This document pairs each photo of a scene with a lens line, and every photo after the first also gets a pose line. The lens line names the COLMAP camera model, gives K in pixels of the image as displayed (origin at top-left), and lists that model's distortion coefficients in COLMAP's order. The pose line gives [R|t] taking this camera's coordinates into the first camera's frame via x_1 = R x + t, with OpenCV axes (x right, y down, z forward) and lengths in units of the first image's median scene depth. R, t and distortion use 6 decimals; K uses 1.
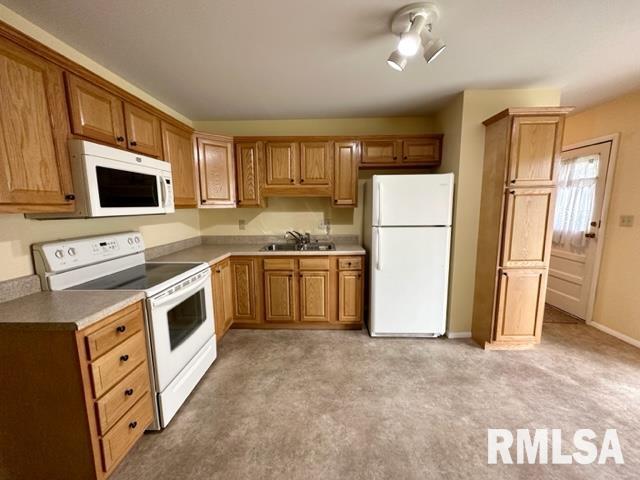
lens RADIAL K [[254.9, 0, 320.2], [0, 254.9, 240.8], [0, 0, 1]] dist [-0.002024, -0.000066]
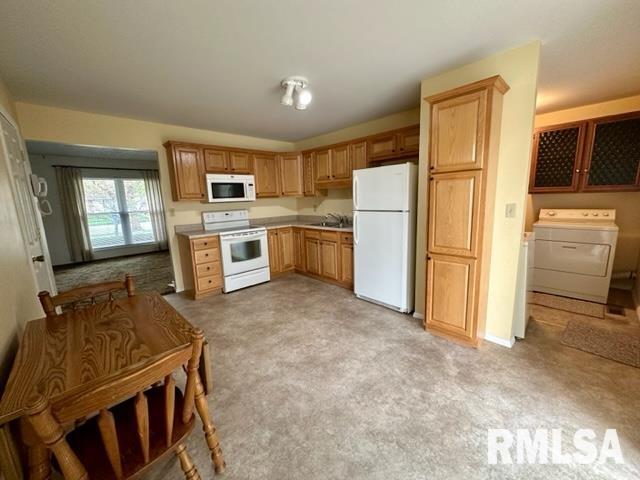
lens RADIAL K [[254.9, 0, 319.2], [0, 254.9, 240.4], [0, 0, 1]] dist [-0.002024, -0.000066]
pose [[0.706321, 0.104538, -0.700130, 1.125085], [-0.069988, 0.994503, 0.077885, 0.007760], [0.704423, -0.006011, 0.709755, -0.047588]]
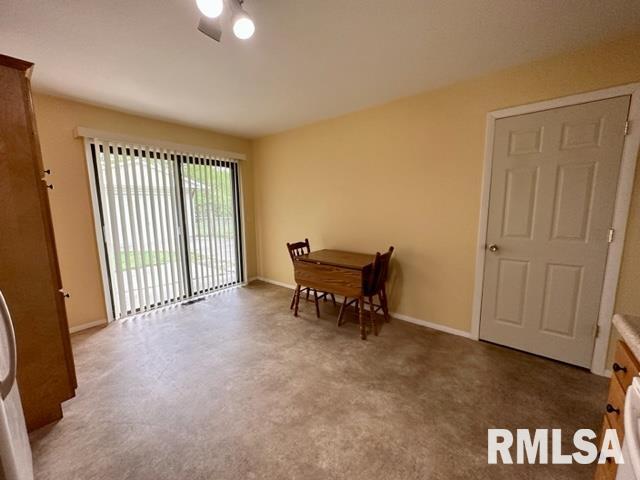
lens RADIAL K [[254.9, 0, 319.4], [0, 254.9, 240.4], [0, 0, 1]] dist [-0.002024, -0.000066]
pose [[-0.794696, -0.064019, 0.603623, -0.303321], [0.102752, 0.965885, 0.237716, -0.128704], [-0.598248, 0.250935, -0.761006, 1.083379]]
